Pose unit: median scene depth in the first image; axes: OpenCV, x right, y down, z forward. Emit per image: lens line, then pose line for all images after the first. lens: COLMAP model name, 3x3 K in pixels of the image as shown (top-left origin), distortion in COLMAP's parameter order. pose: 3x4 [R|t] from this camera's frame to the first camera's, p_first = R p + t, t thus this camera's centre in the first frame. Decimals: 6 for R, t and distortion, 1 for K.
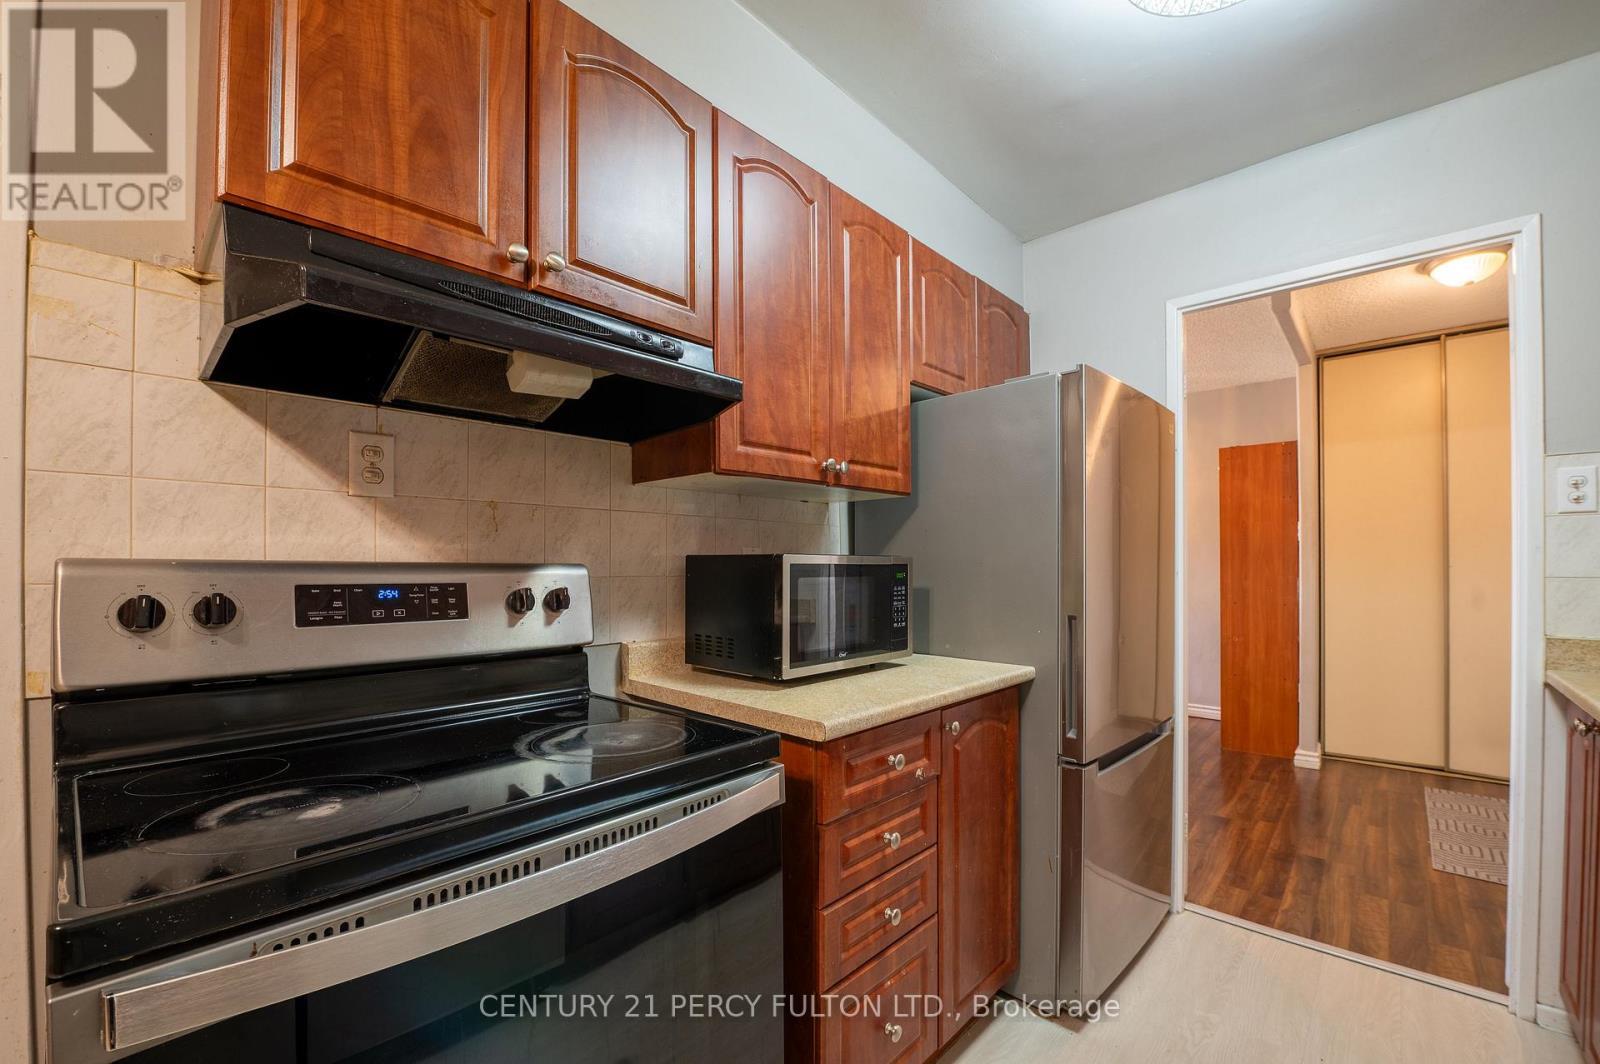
lens RADIAL K [[646.0, 0, 804.4], [0, 646.0, 563.5], [0, 0, 1]] dist [-0.022552, -0.000103]
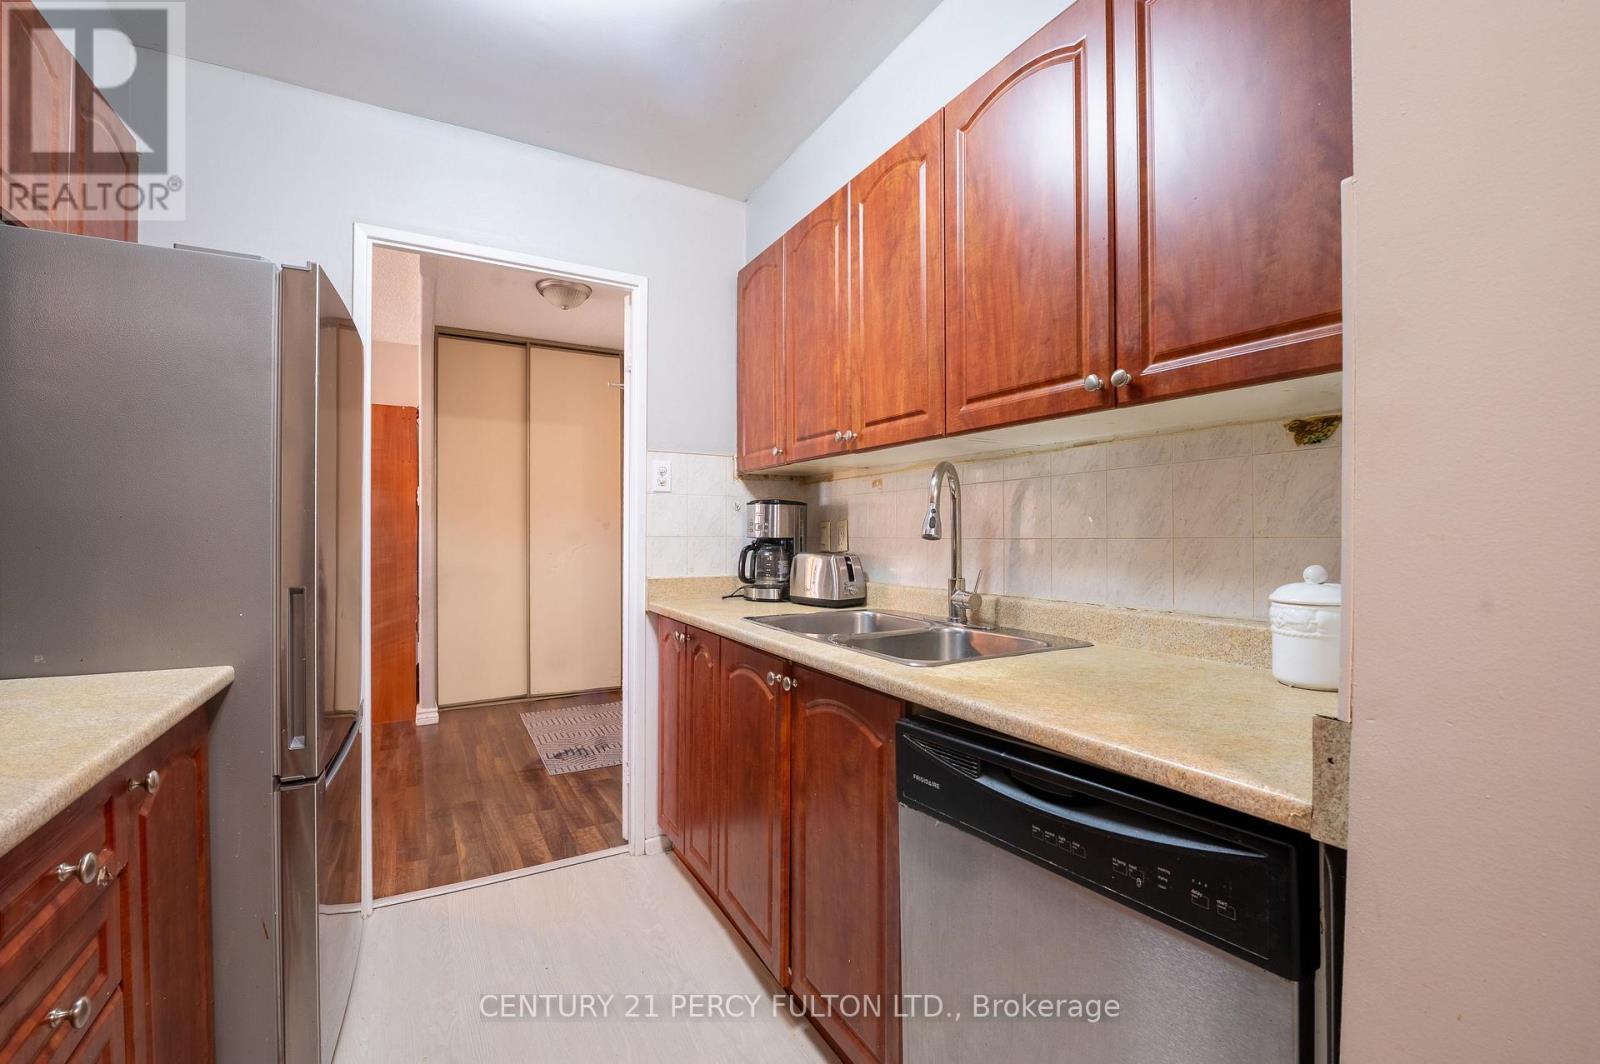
lens RADIAL K [[676.1, 0, 806.9], [0, 676.1, 532.3], [0, 0, 1]] dist [-0.024187, 0.000020]
pose [[0.295839, 0.004217, 0.955229, -0.123859], [-0.006996, 0.999973, -0.002248, 0.010056], [-0.955212, -0.006018, 0.295860, 0.149237]]
